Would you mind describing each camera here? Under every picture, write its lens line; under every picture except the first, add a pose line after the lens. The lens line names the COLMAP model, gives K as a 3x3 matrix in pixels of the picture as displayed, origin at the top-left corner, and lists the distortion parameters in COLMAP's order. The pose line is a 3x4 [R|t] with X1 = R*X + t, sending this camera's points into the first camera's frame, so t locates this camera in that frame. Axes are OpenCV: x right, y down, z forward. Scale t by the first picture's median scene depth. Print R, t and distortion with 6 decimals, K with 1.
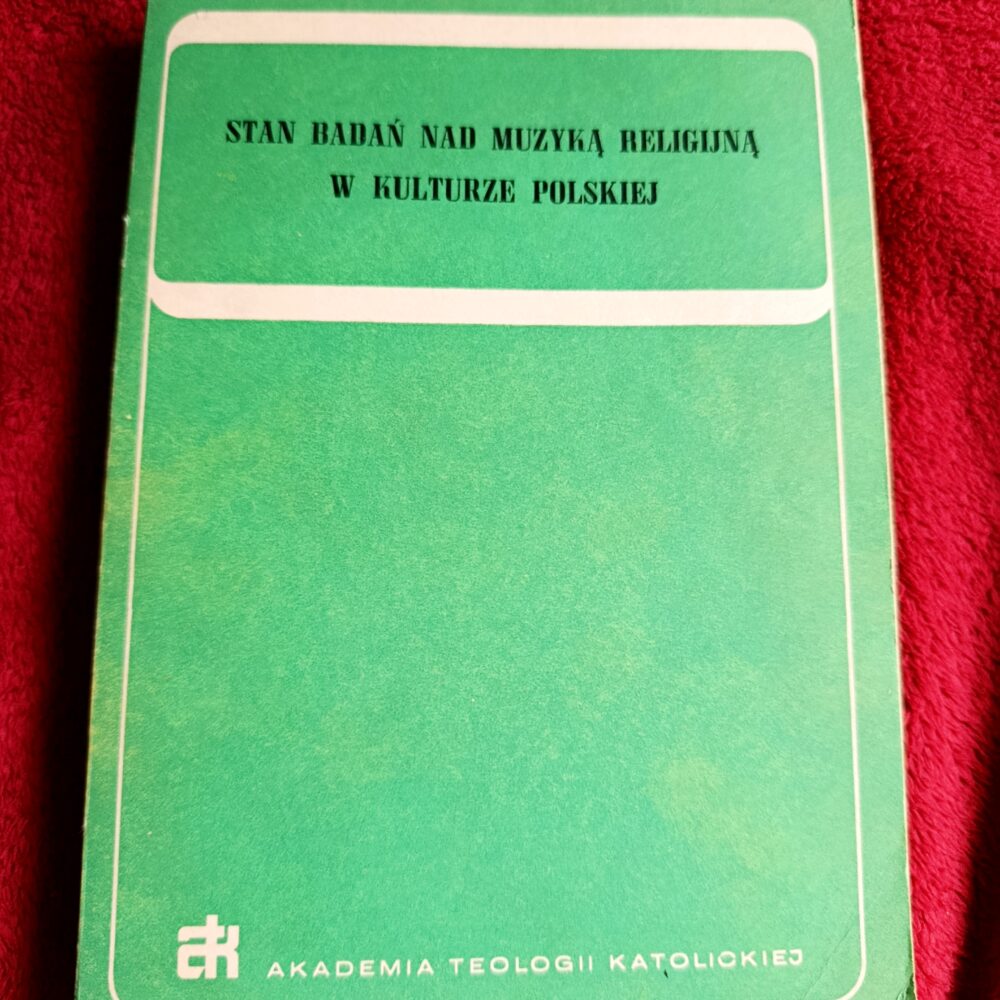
lens RADIAL K [[1355.8, 0, 500.0], [0, 1355.8, 500.0], [0, 0, 1]] dist [0.339097, 0.050547]
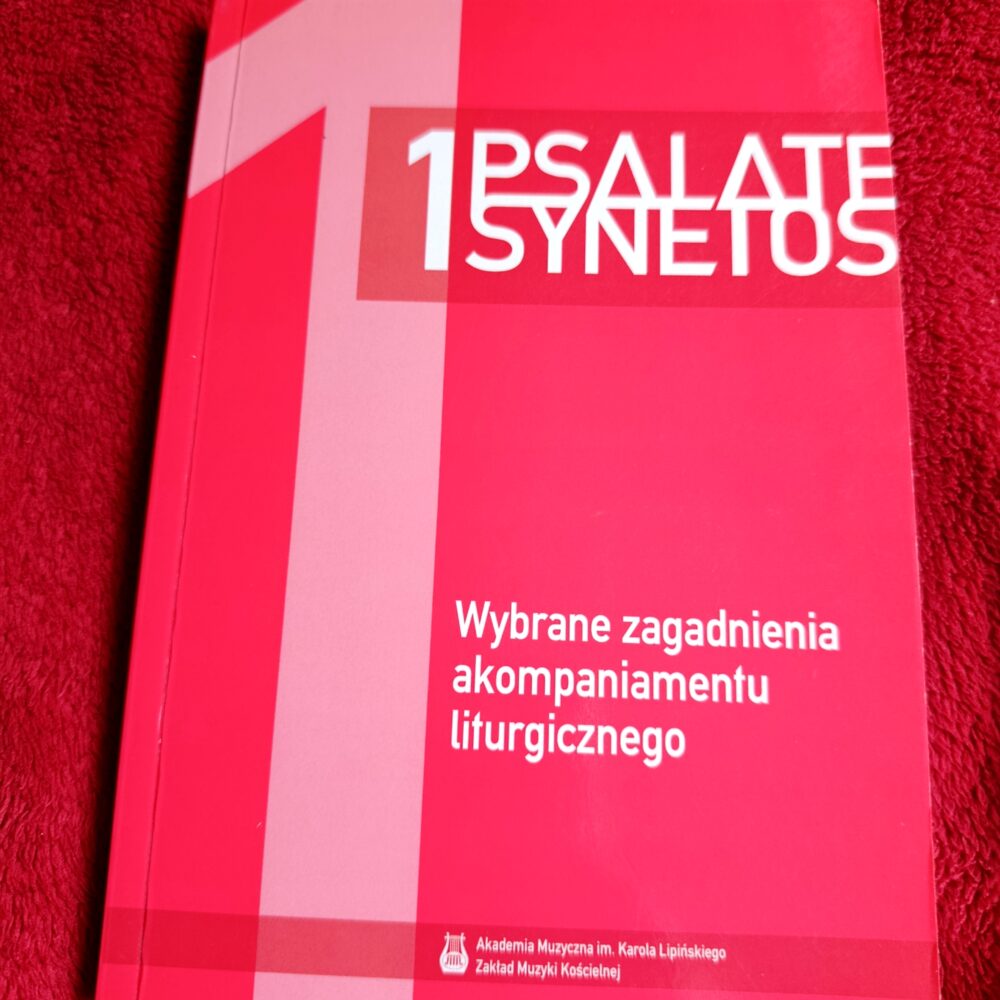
lens RADIAL K [[1355.8, 0, 500.0], [0, 1355.8, 500.0], [0, 0, 1]] dist [0.339097, 0.050547]
pose [[0.999124, 0.020036, 0.036744, 0.025649], [-0.015467, 0.992574, -0.120658, -0.004453], [-0.038889, 0.119984, 0.992014, 0.167863]]
